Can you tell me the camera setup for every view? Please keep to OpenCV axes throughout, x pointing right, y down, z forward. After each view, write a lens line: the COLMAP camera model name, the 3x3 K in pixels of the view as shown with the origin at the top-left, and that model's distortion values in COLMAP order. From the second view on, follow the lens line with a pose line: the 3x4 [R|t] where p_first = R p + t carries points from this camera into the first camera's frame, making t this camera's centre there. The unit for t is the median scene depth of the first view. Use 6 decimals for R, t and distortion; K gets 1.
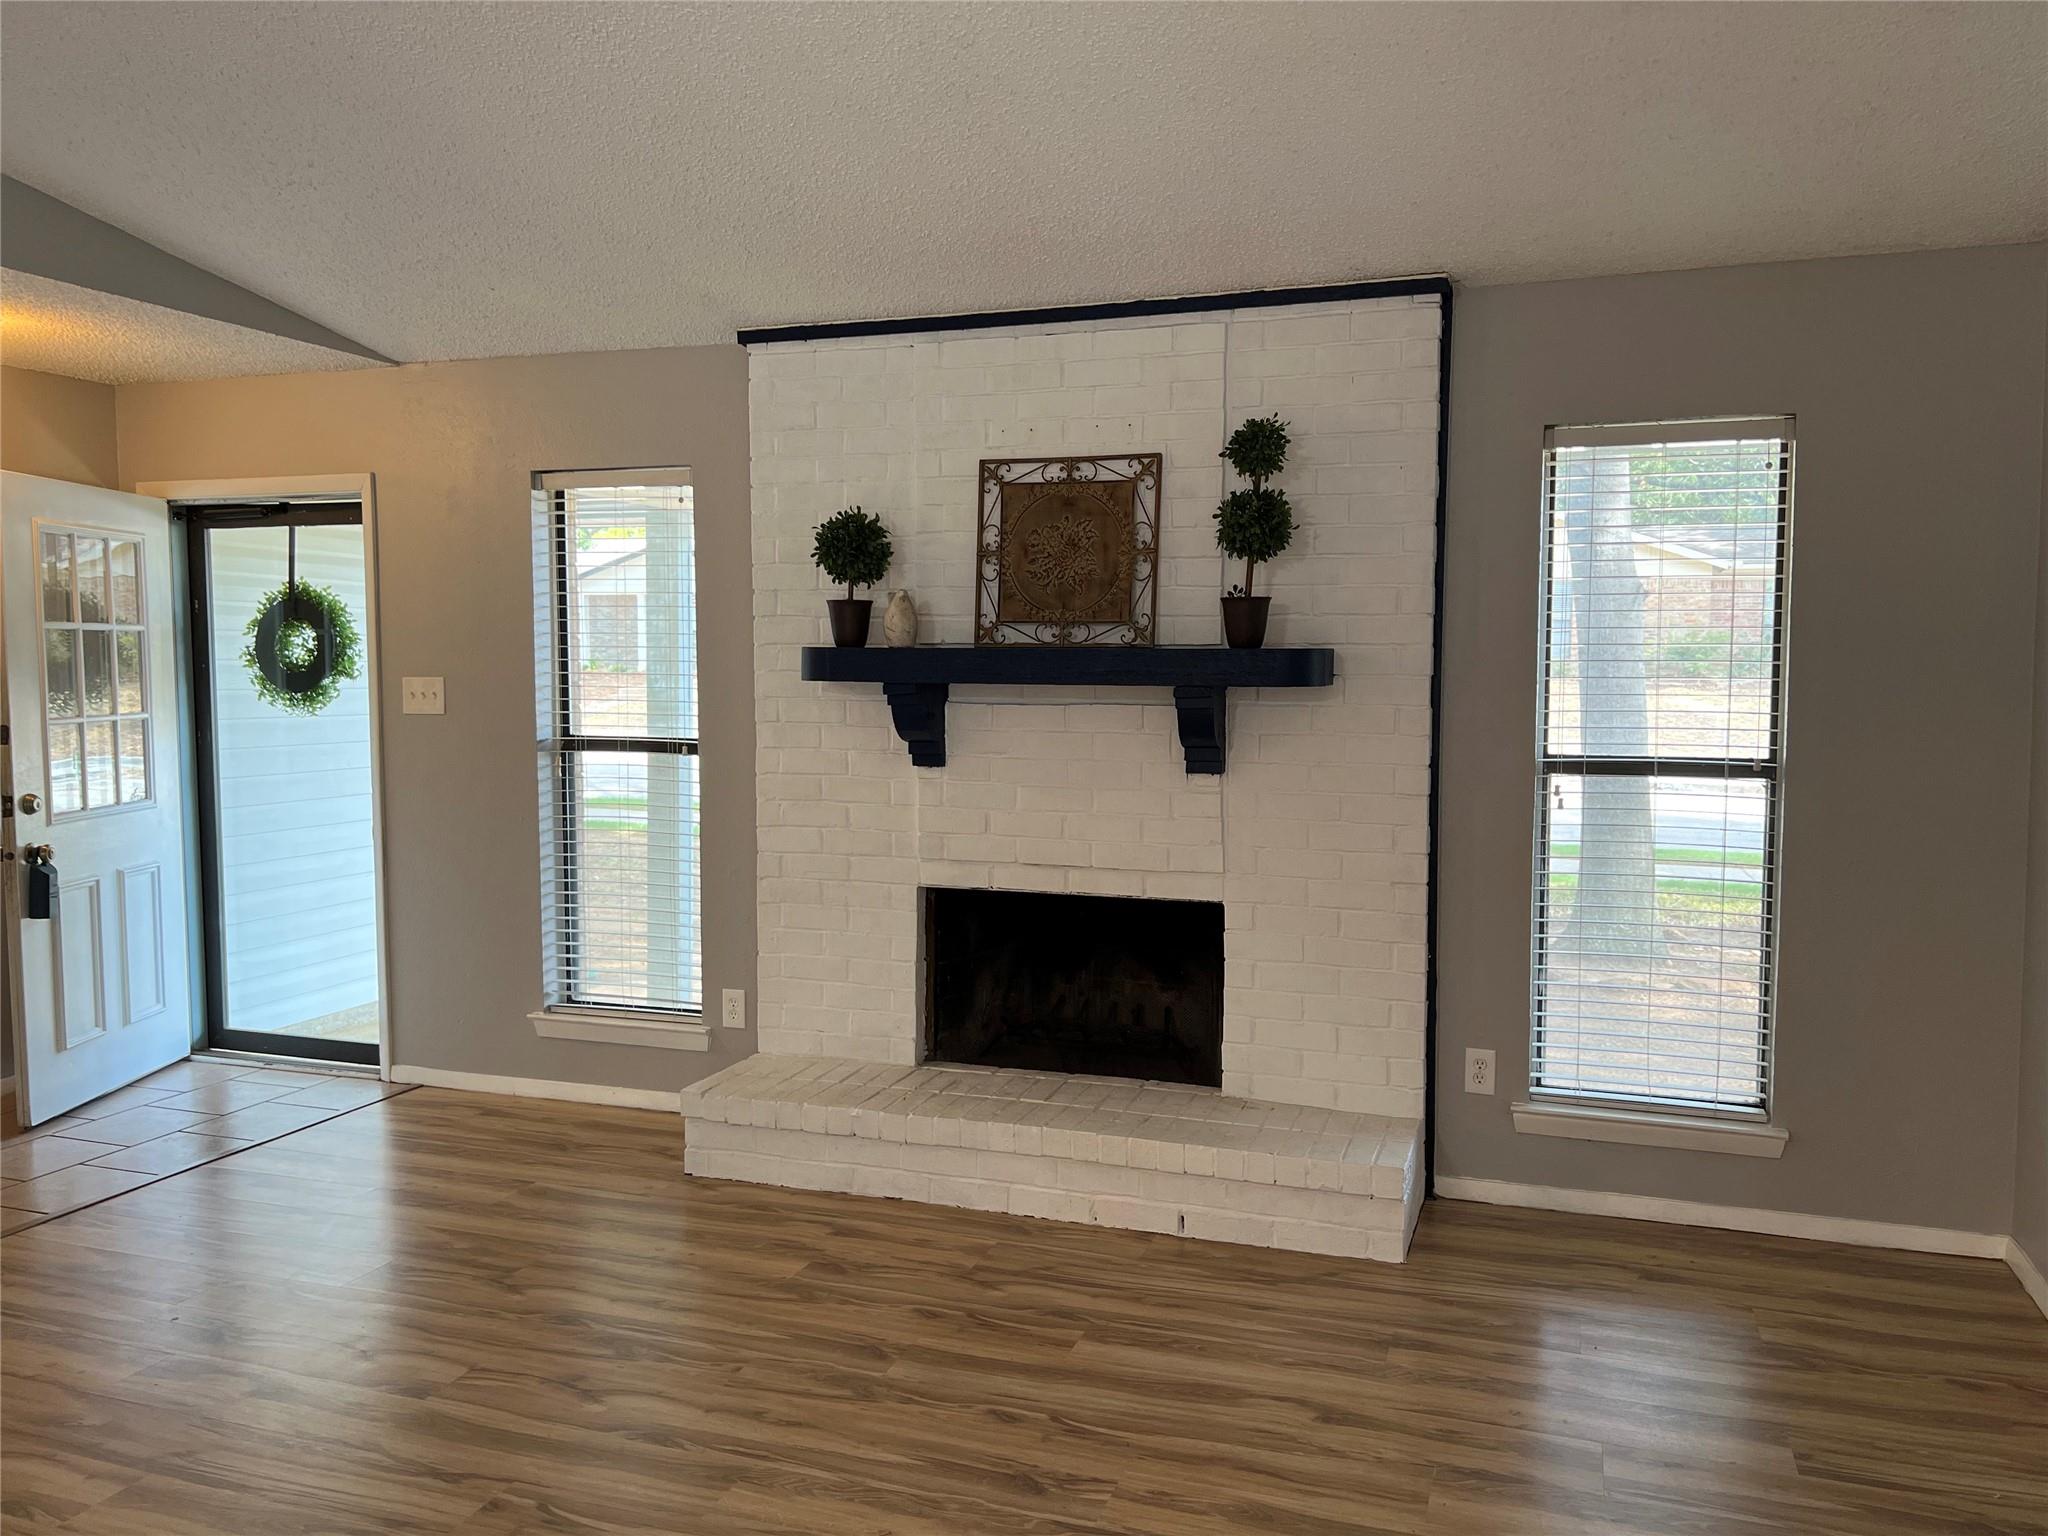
lens RADIAL K [[1560.8, 0, 1029.6], [0, 1560.8, 769.0], [0, 0, 1]] dist [0.059230, -0.077538]
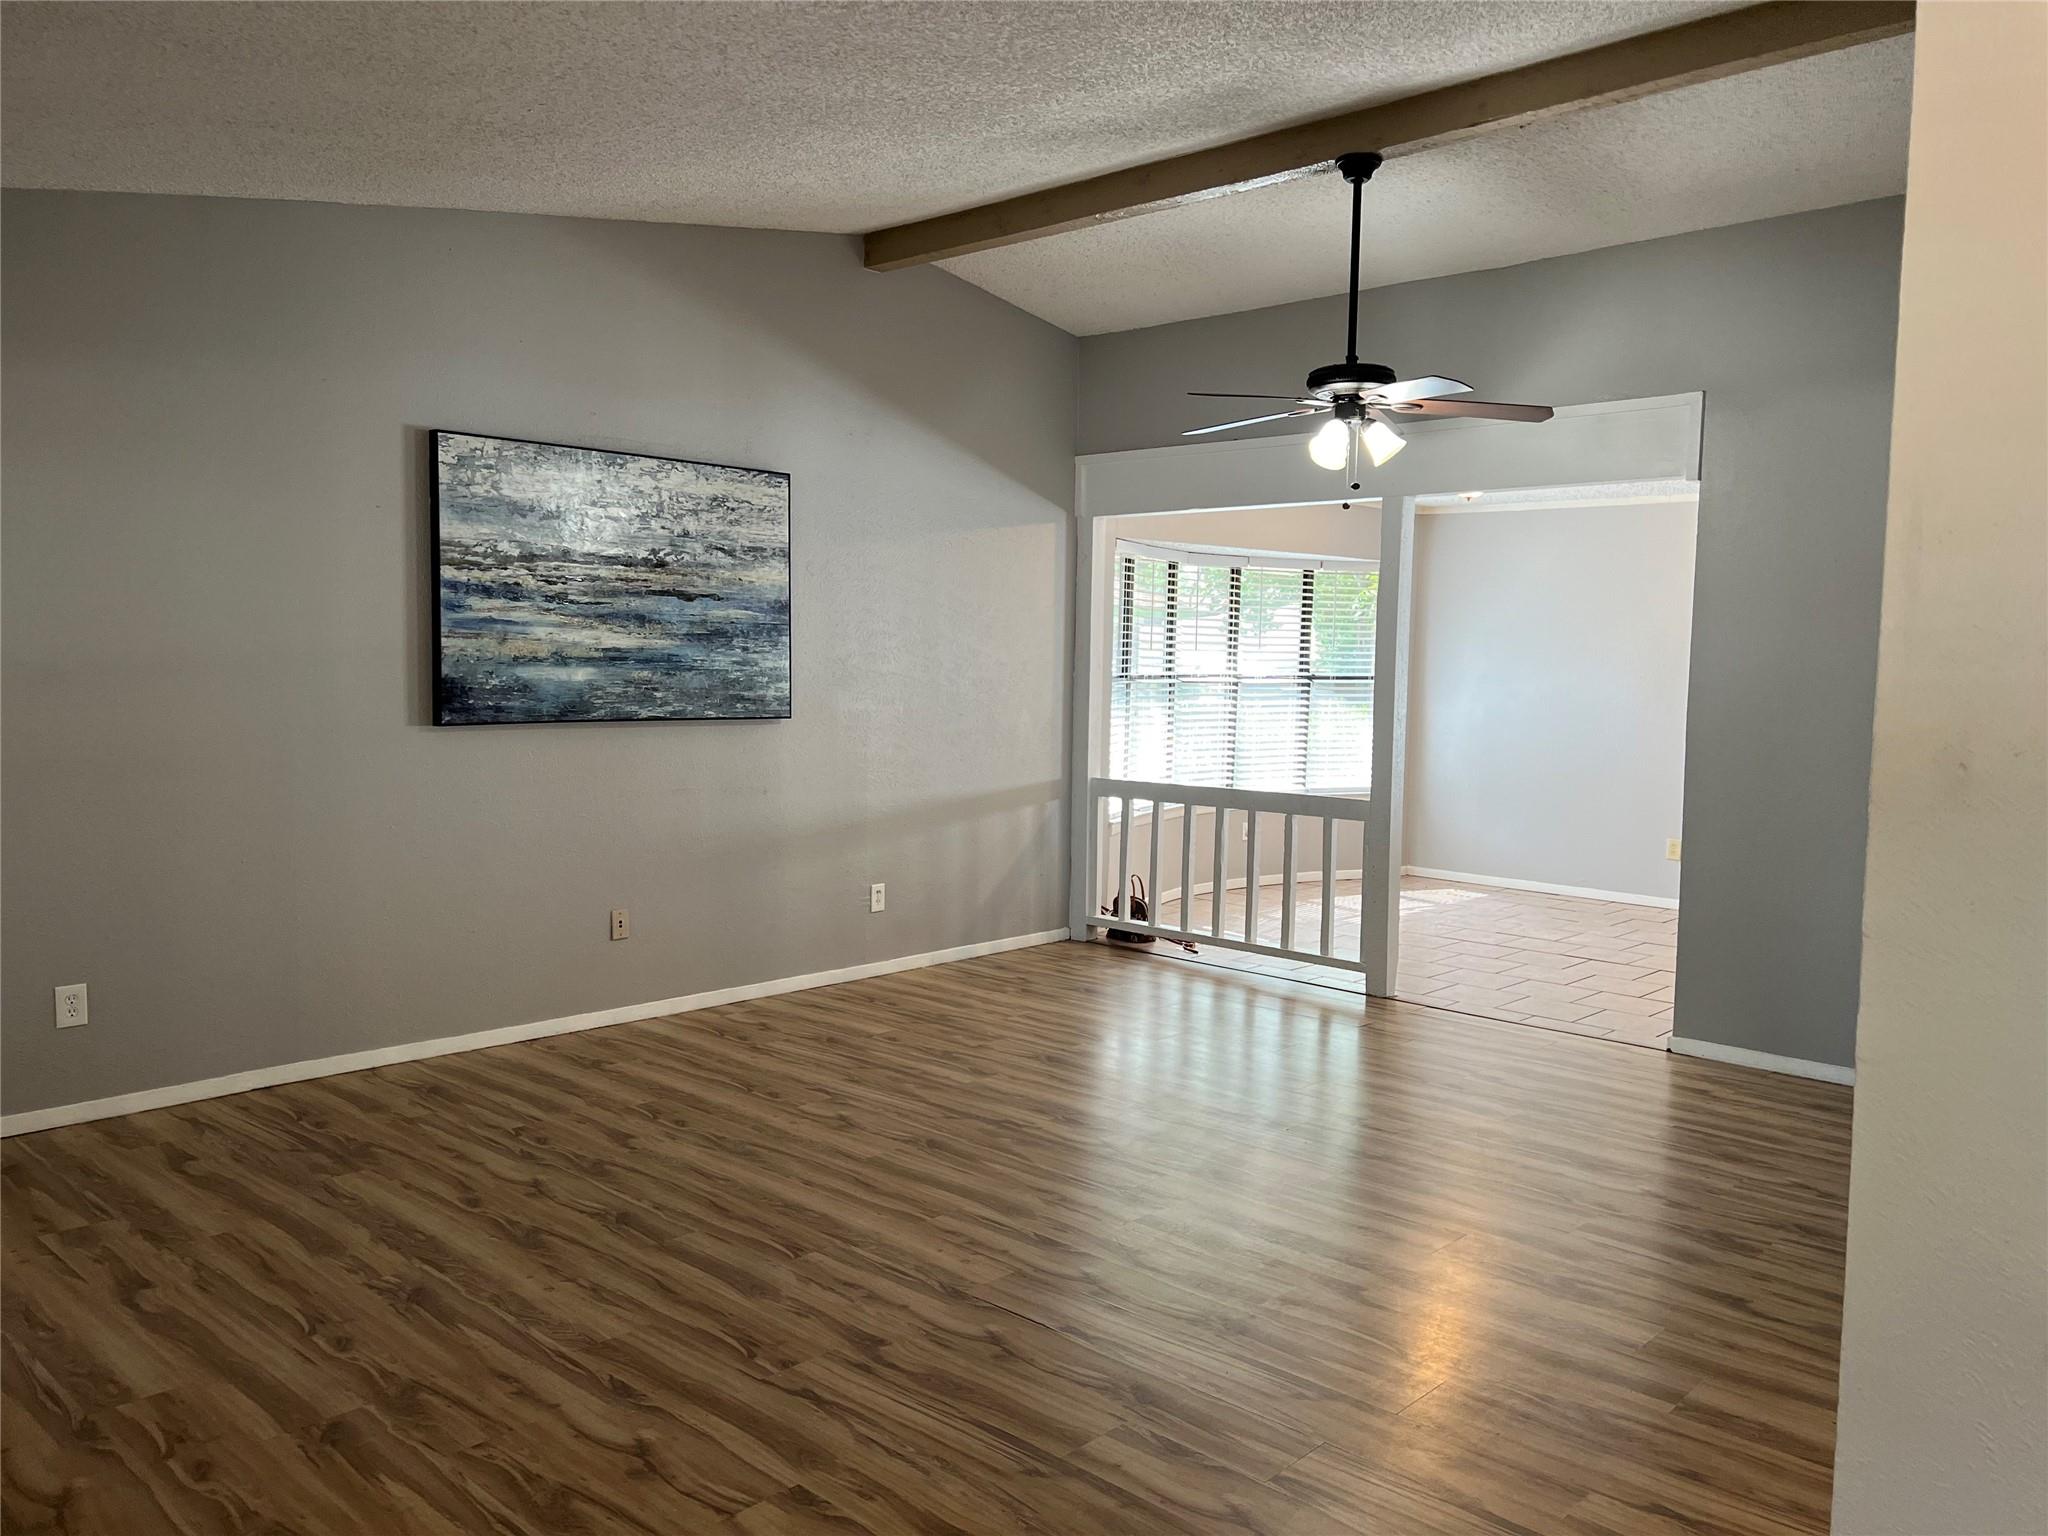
lens RADIAL K [[1560.8, 0, 1029.6], [0, 1560.8, 769.0], [0, 0, 1]] dist [0.059230, -0.077538]
pose [[-0.917295, -0.044657, 0.395697, -0.895818], [0.008984, 0.991118, 0.132680, -0.121922], [-0.398107, 0.125262, -0.908746, 1.825779]]
